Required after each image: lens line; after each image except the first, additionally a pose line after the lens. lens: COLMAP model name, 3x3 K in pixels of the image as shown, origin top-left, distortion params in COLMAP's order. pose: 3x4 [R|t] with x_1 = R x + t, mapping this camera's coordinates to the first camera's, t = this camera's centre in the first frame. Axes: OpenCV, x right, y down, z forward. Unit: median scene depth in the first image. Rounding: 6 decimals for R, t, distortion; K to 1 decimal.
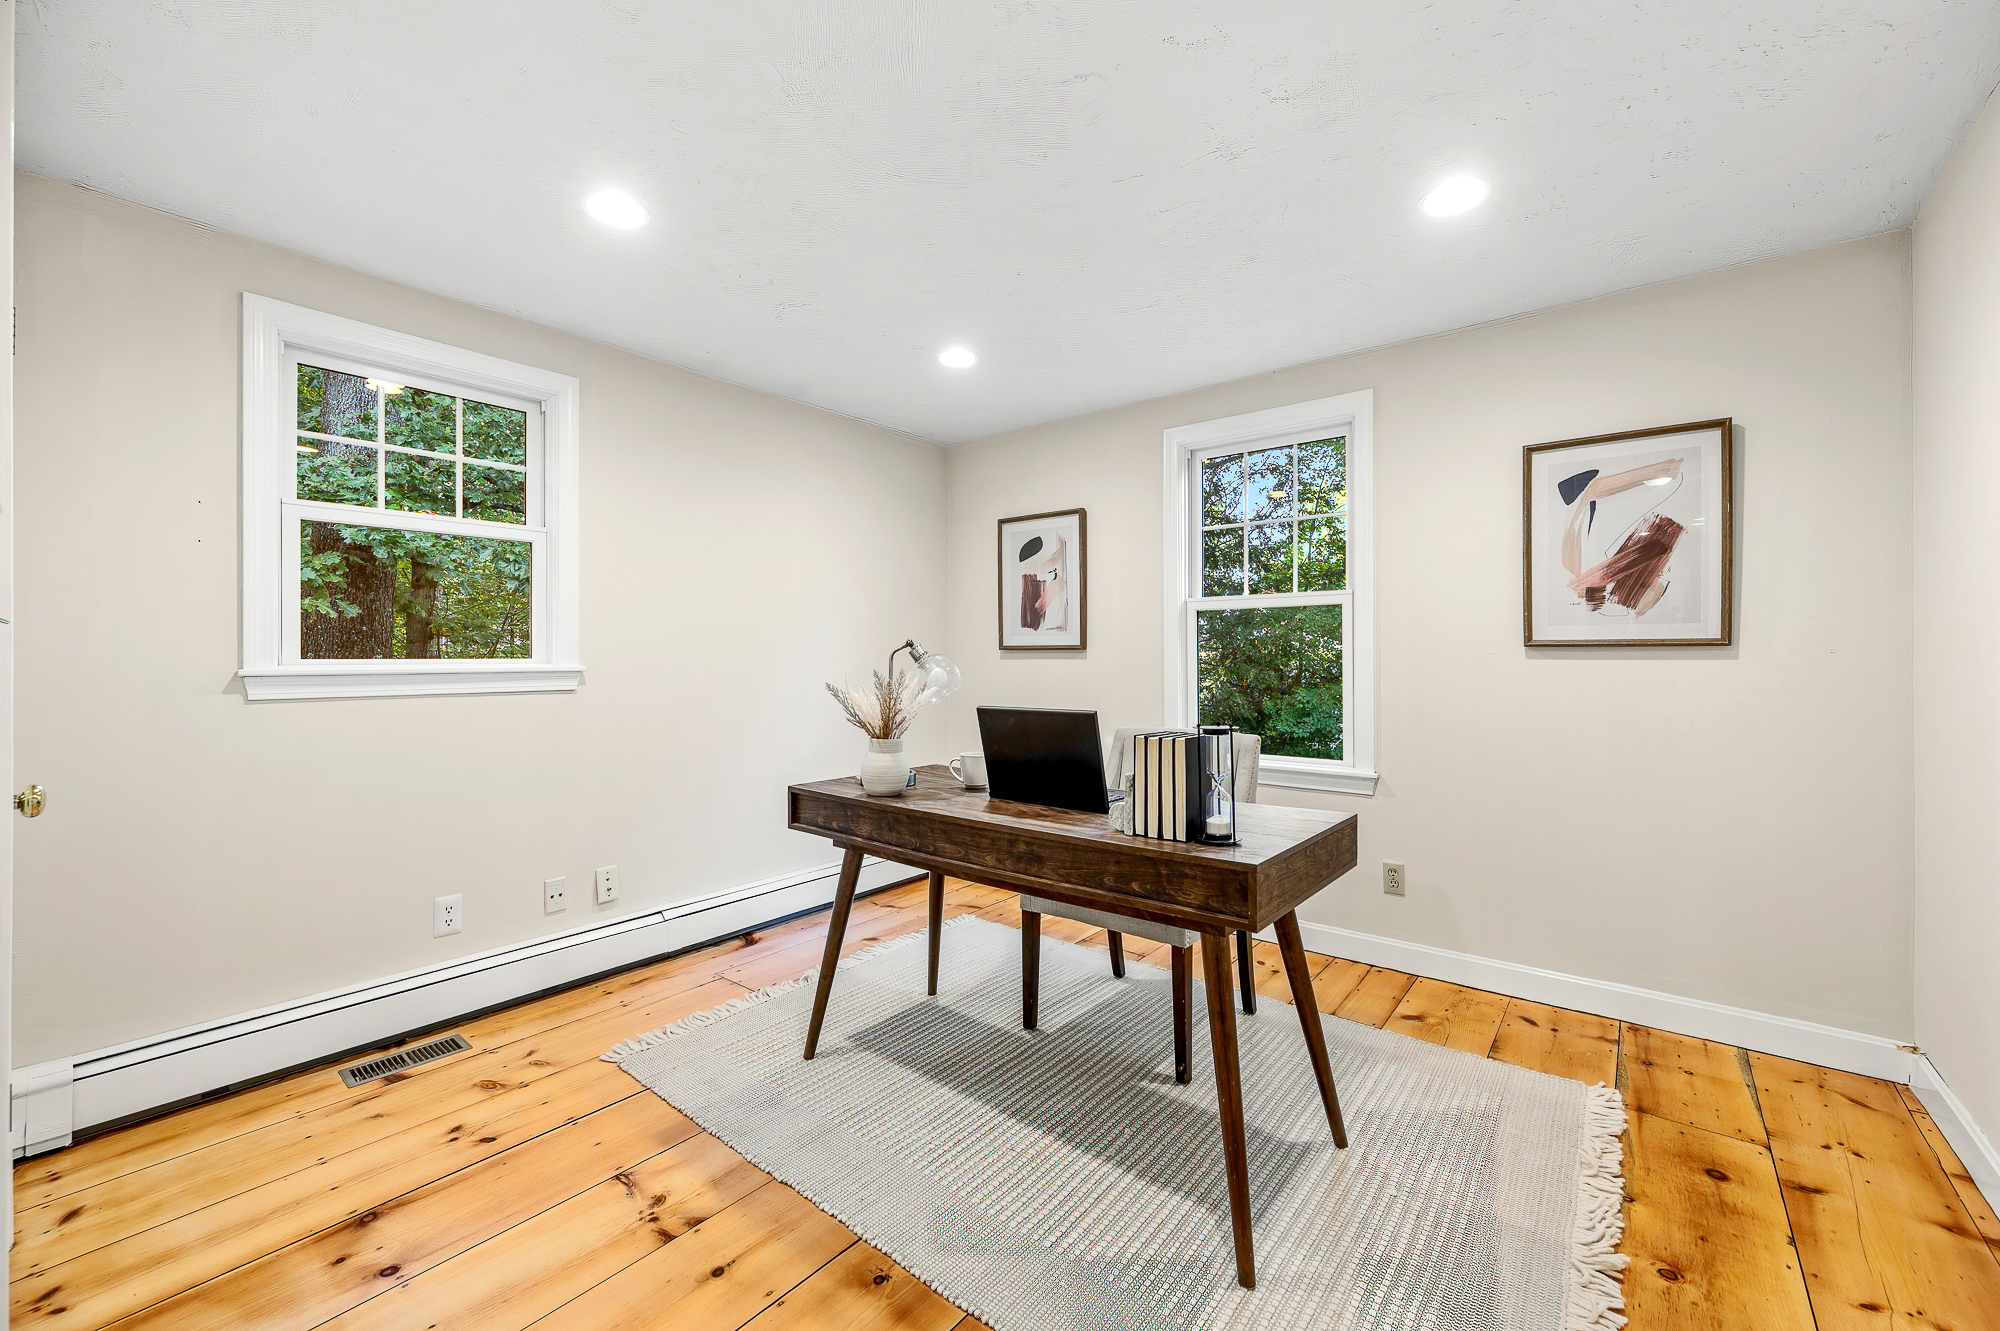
lens RADIAL K [[796.5, 0, 1011.7], [0, 796.5, 651.8], [0, 0, 1]] dist [-0.000417, -0.000079]
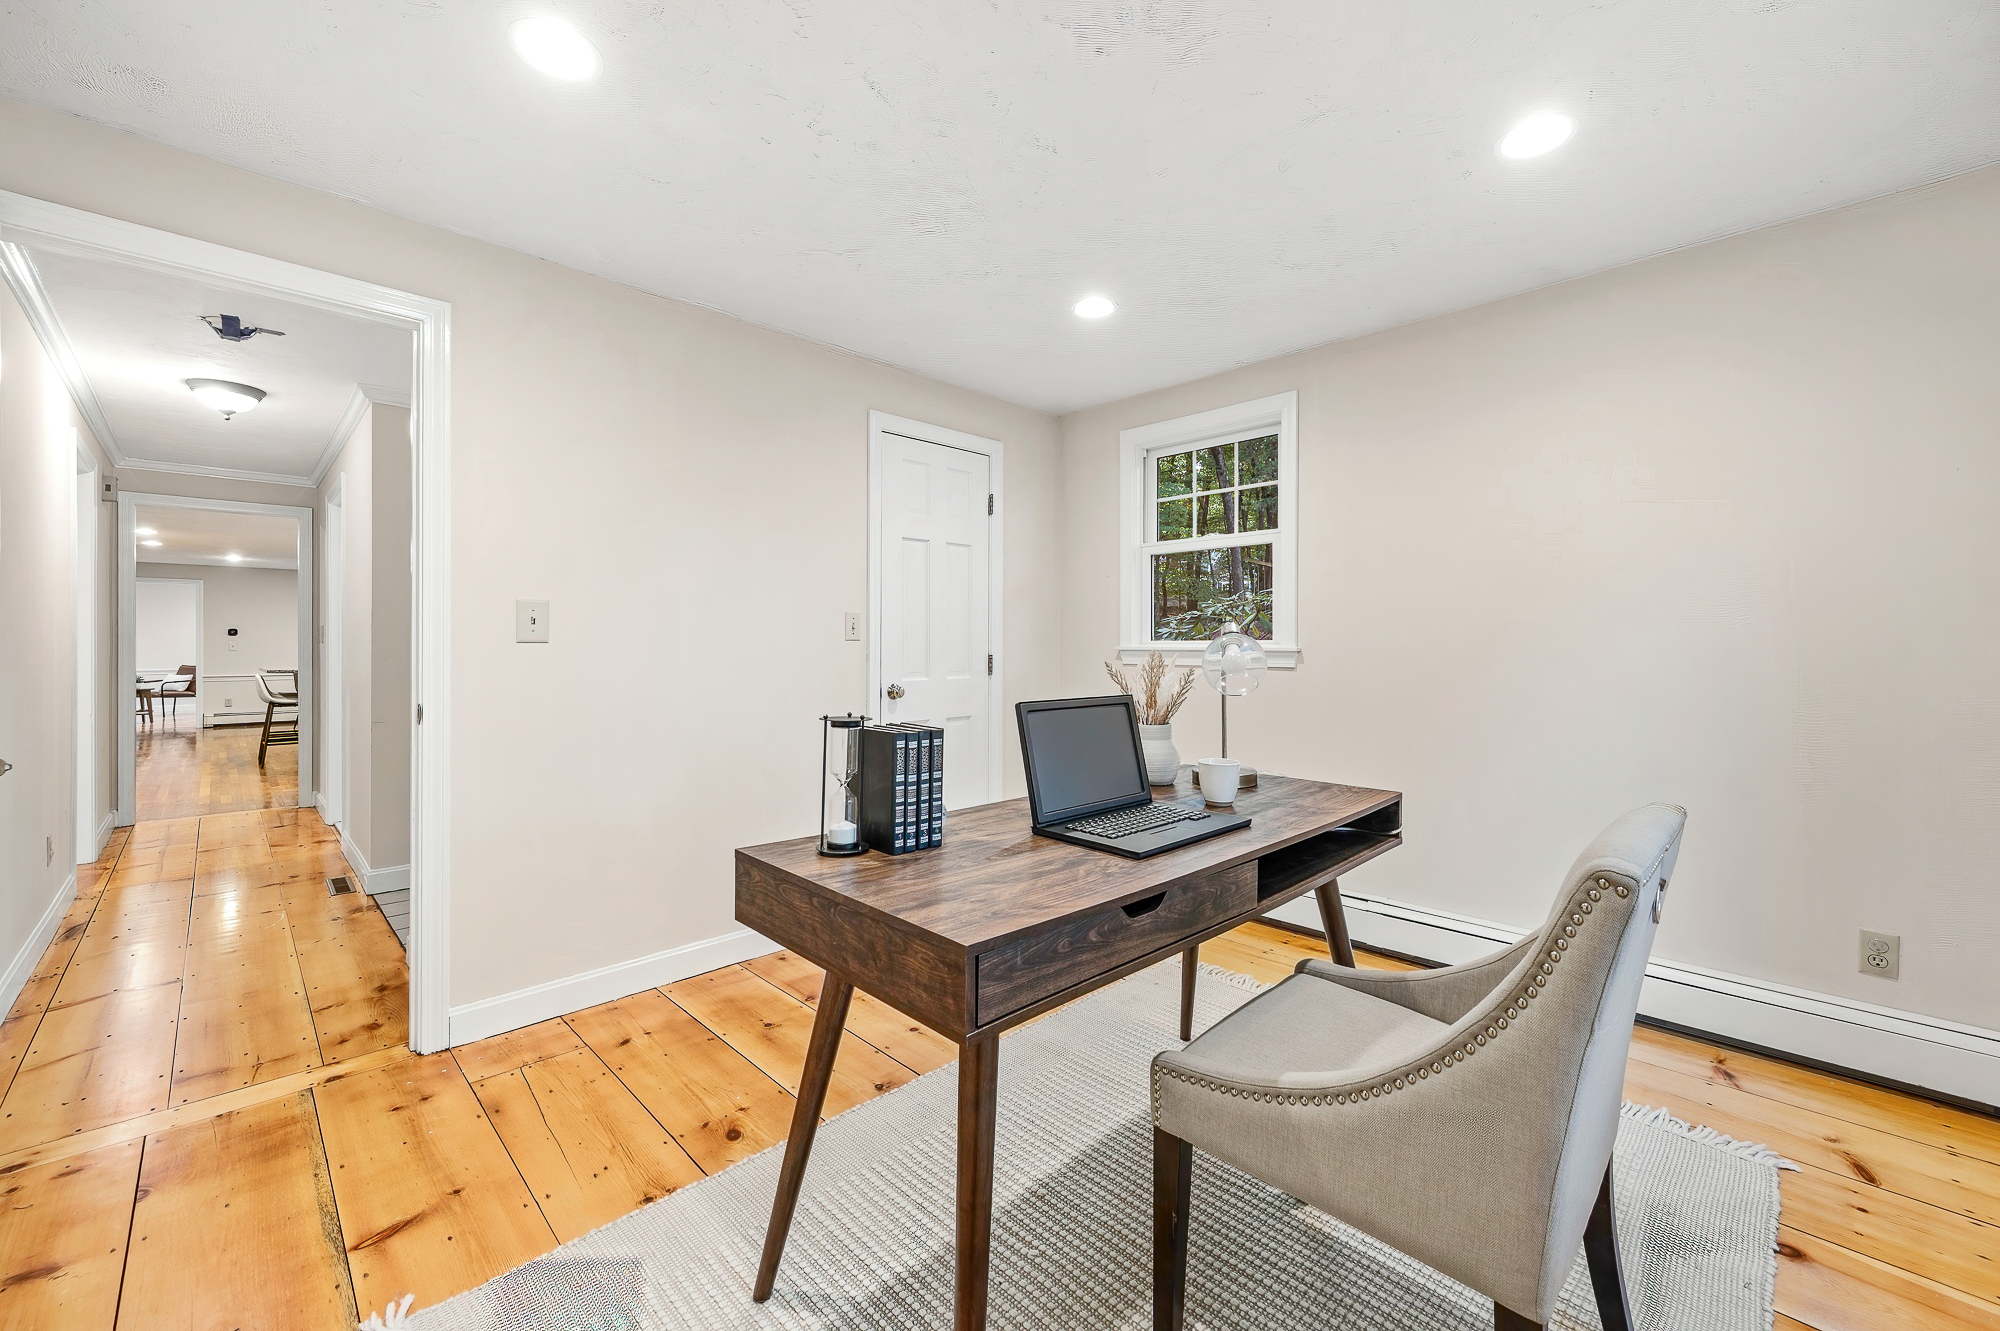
lens RADIAL K [[796.5, 0, 1011.7], [0, 796.5, 651.8], [0, 0, 1]] dist [-0.000417, -0.000079]
pose [[-0.121854, 0.011245, -0.992484, 0.659149], [0.006069, 0.999926, 0.010584, 0.011967], [0.992529, -0.004733, -0.121914, 0.792657]]
